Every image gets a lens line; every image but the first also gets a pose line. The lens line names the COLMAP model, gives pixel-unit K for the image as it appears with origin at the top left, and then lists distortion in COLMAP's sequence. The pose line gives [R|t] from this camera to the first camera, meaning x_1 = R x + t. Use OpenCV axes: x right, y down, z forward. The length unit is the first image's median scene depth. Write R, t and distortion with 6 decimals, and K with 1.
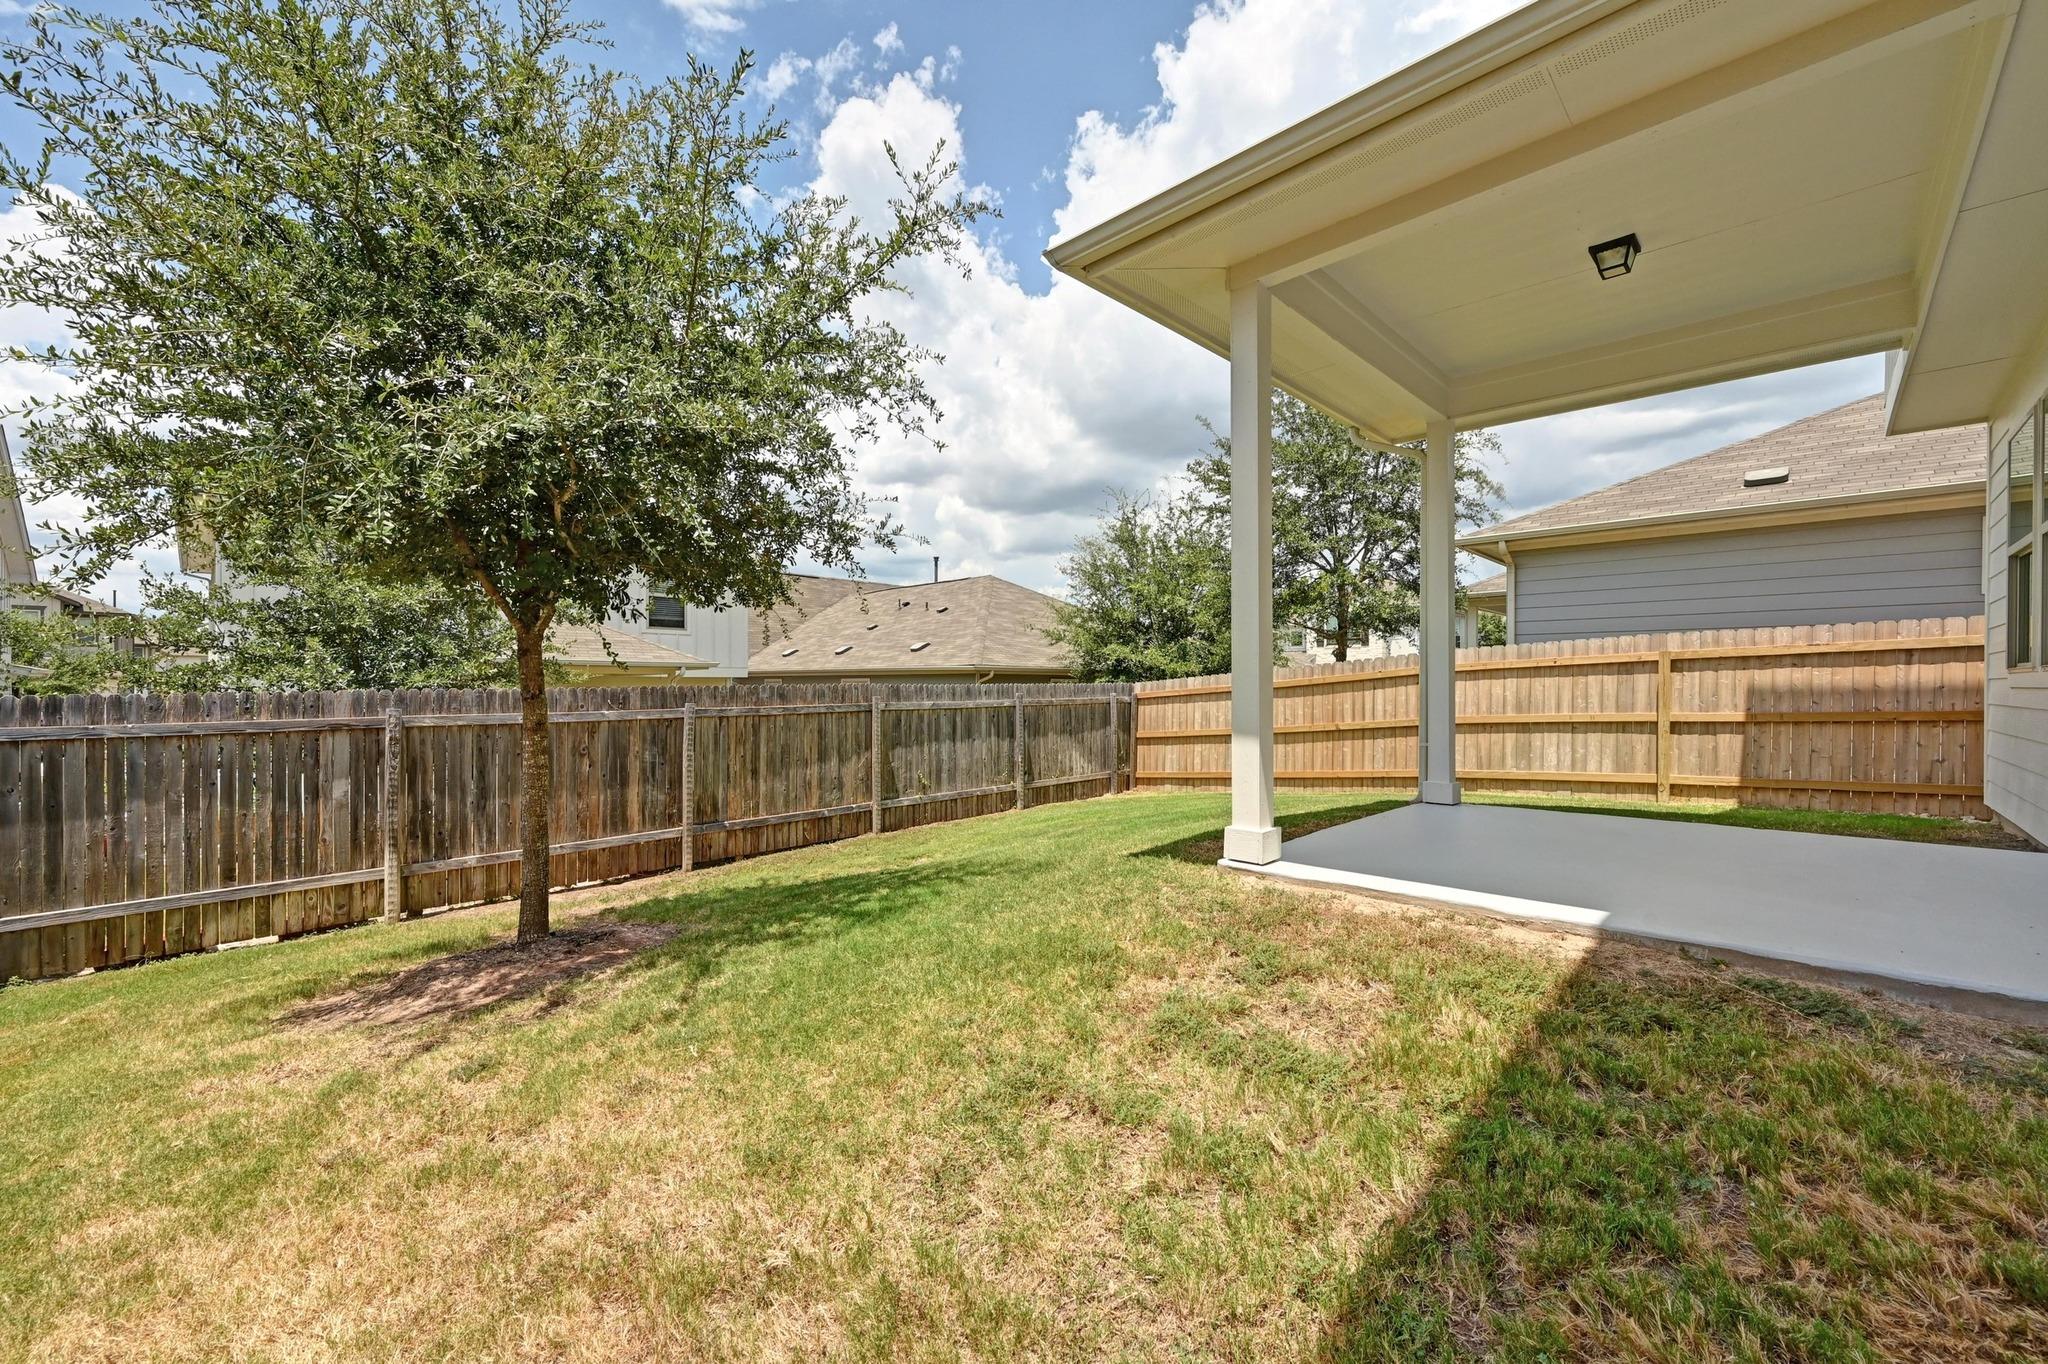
lens RADIAL K [[808.2, 0, 1030.6], [0, 808.2, 691.4], [0, 0, 1]] dist [-0.001432, 0.001419]
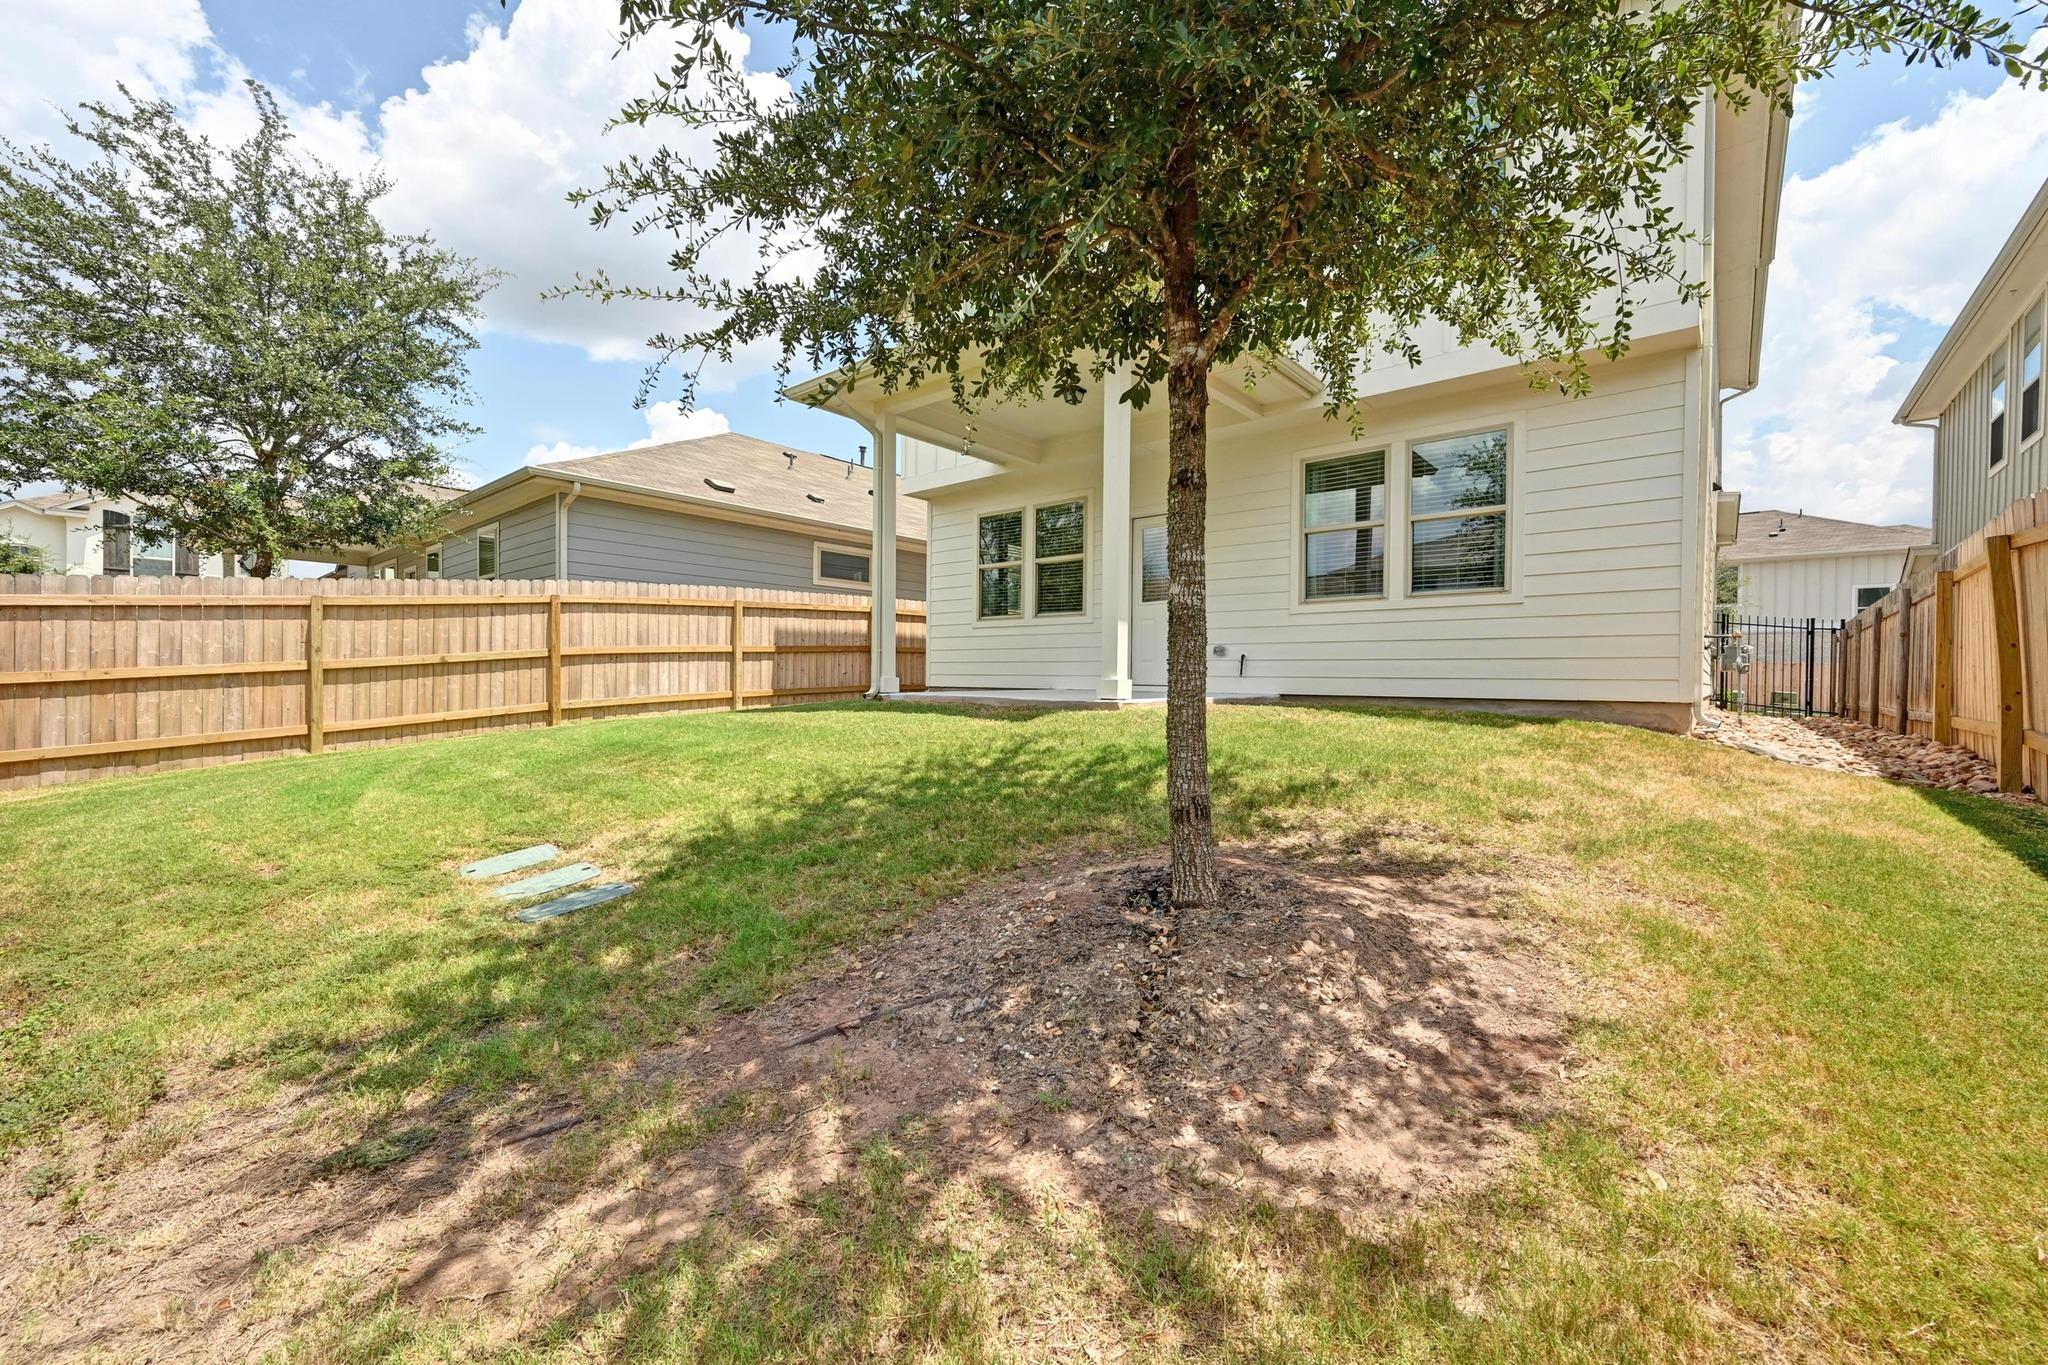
lens RADIAL K [[808.2, 0, 1021.9], [0, 808.2, 677.4], [0, 0, 1]] dist [-0.001432, 0.001419]
pose [[-0.070248, -0.009519, 0.997484, -0.616629], [-0.007954, 0.999928, 0.008983, 0.064982], [-0.997498, -0.007303, -0.070319, 0.616880]]
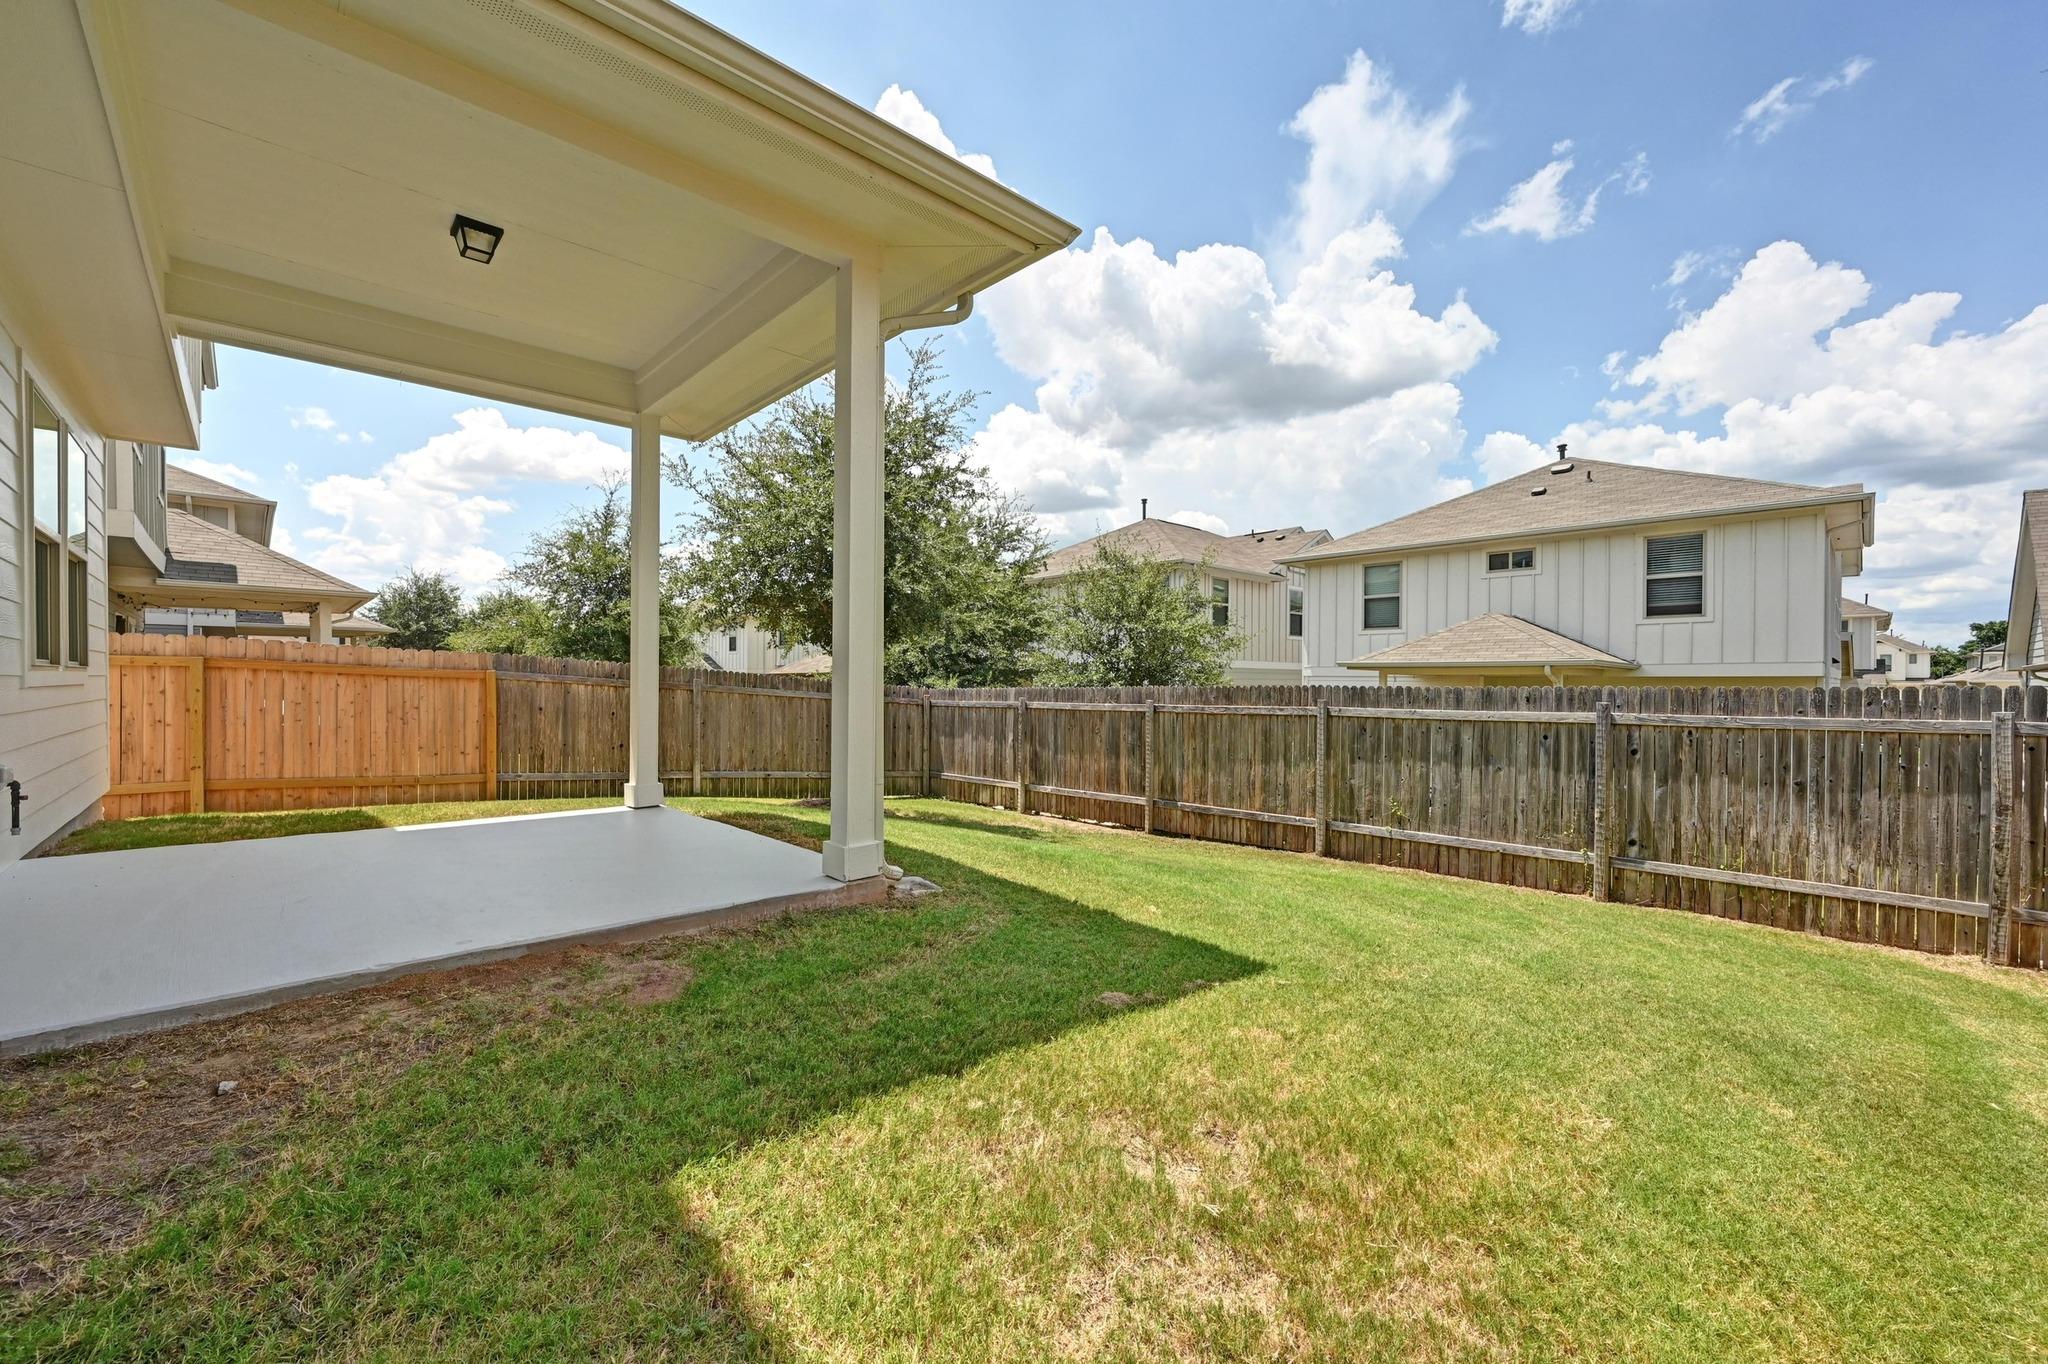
lens RADIAL K [[808.2, 0, 1029.3], [0, 808.2, 674.3], [0, 0, 1]] dist [-0.001432, 0.001419]
pose [[-0.042496, -0.002644, -0.999093, 0.780642], [-0.001841, 0.999995, -0.002568, -0.020055], [0.999095, 0.001730, -0.042501, 0.809082]]
